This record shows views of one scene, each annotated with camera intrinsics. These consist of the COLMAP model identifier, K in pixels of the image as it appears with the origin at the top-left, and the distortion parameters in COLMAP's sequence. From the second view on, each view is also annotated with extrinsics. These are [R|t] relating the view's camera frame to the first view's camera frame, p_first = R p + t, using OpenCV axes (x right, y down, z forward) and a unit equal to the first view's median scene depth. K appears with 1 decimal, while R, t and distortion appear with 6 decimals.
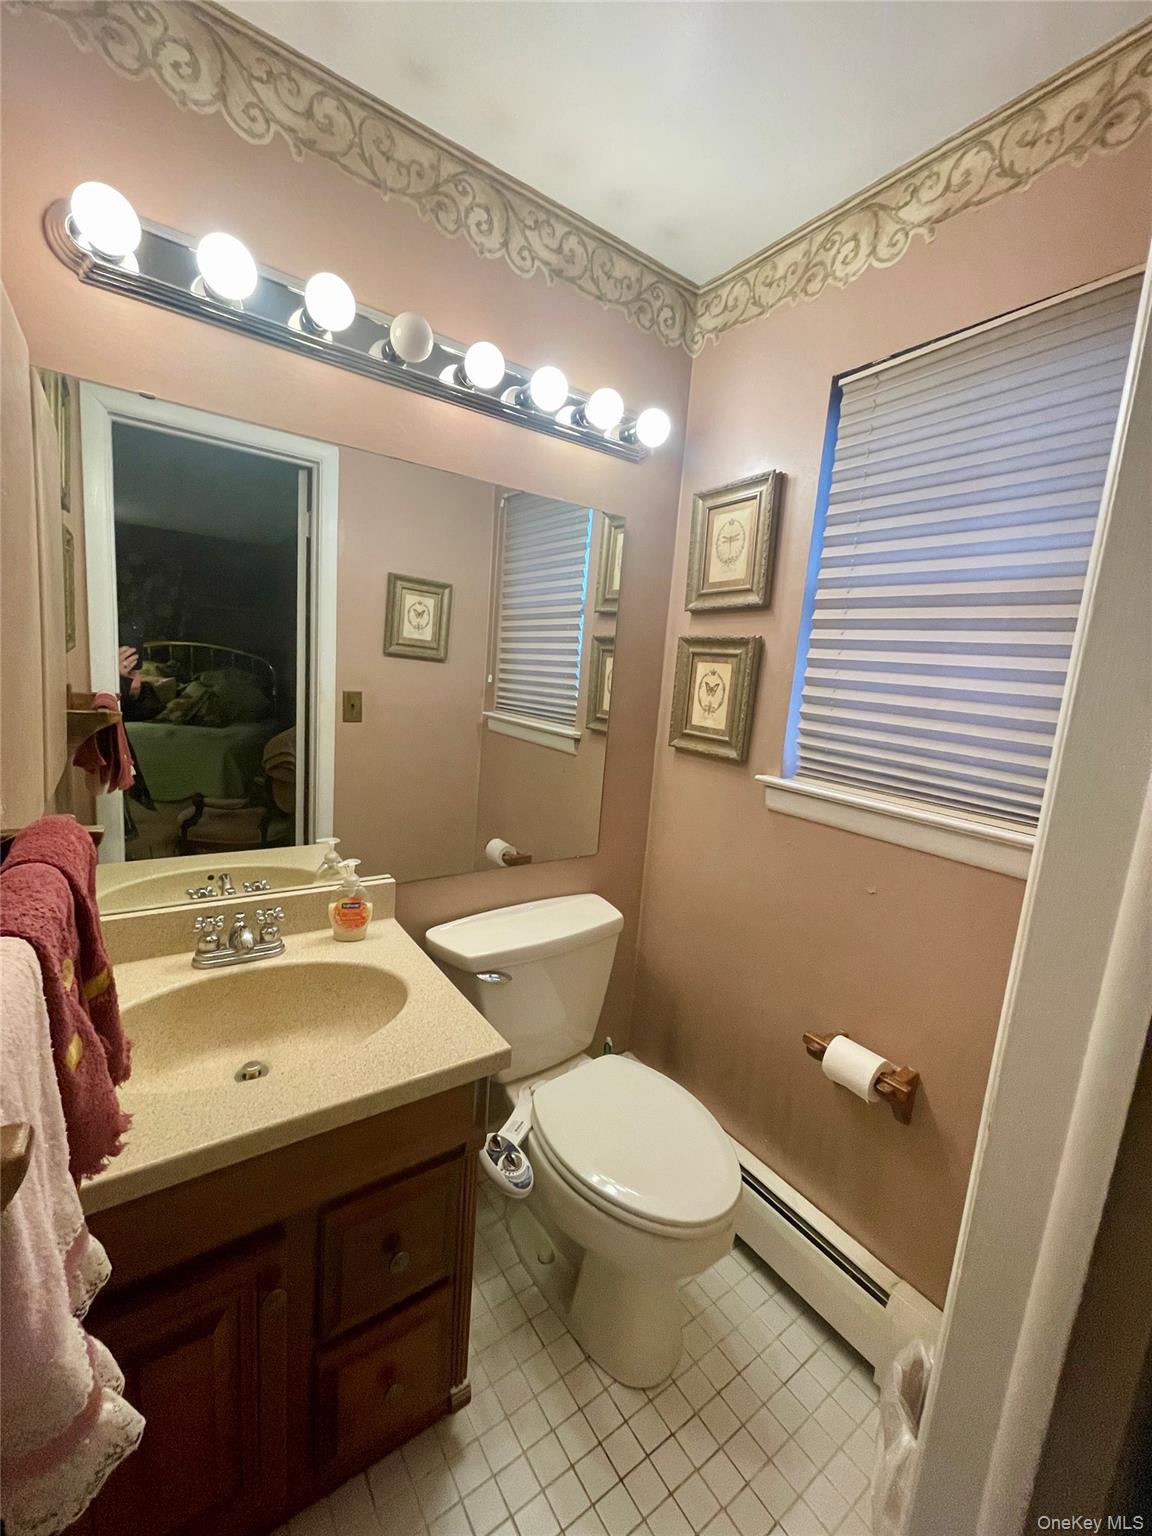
lens RADIAL K [[625.3, 0, 576.0], [0, 625.3, 768.0], [0, 0, 1]] dist [0.012606, -0.009257]
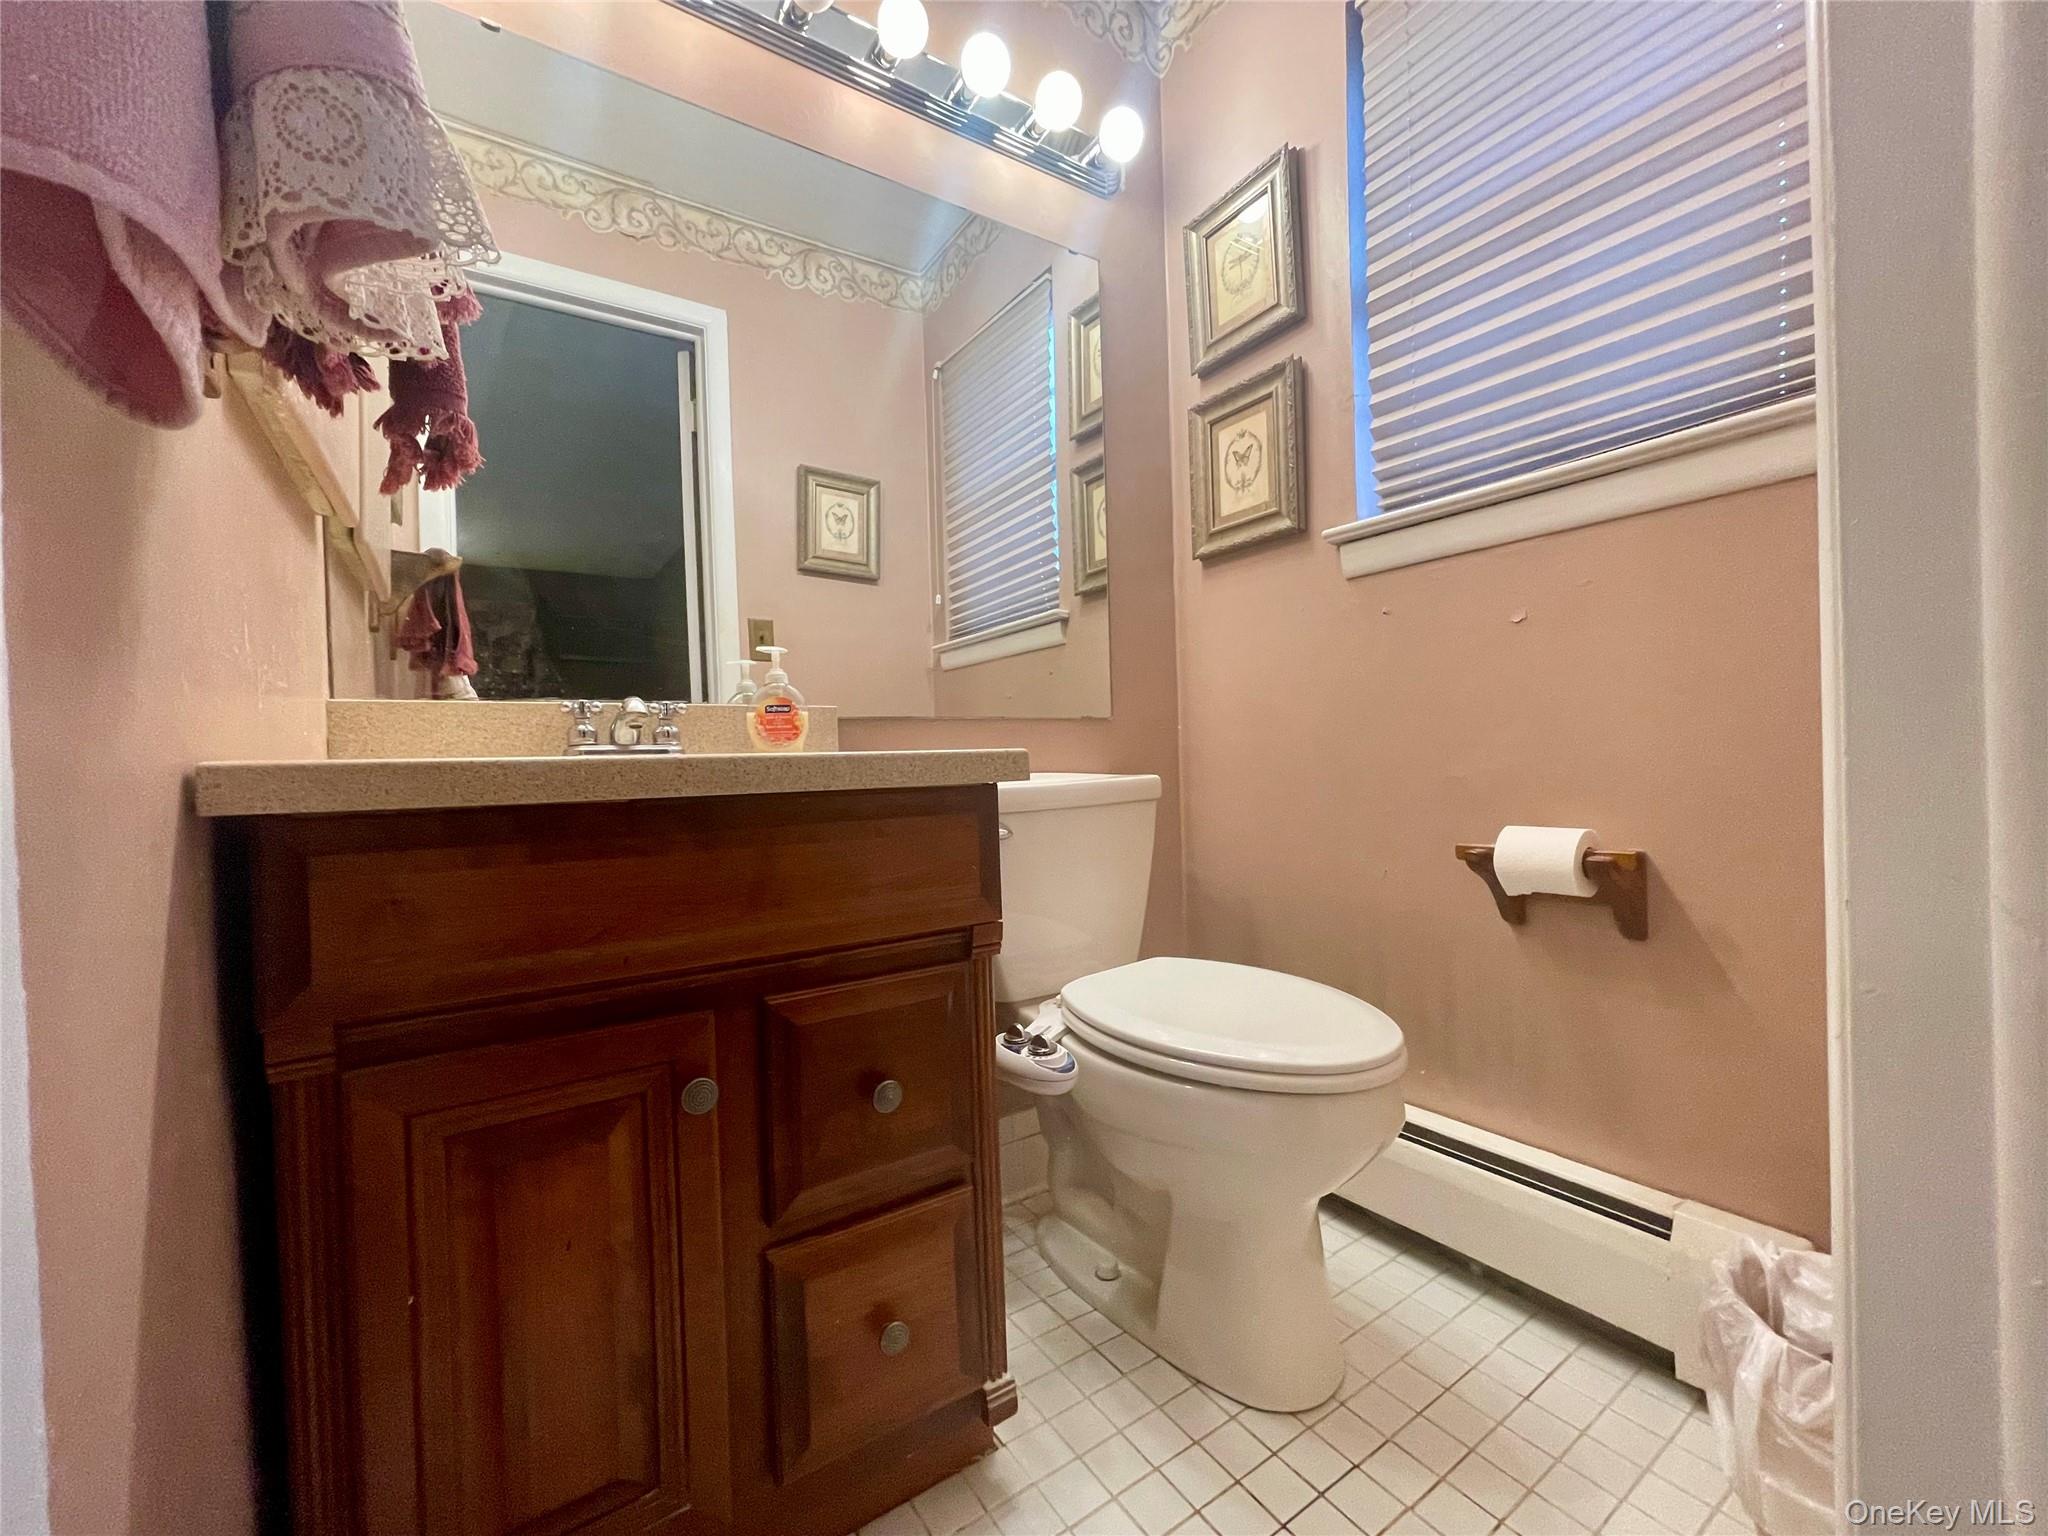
lens RADIAL K [[833.7, 0, 1014.9], [0, 833.7, 771.4], [0, 0, 1]] dist [0.012606, -0.009257]
pose [[0.993515, -0.106817, -0.038961, -0.048928], [0.100342, 0.984857, -0.141379, 0.347581], [0.053473, 0.136553, 0.989189, 0.069041]]
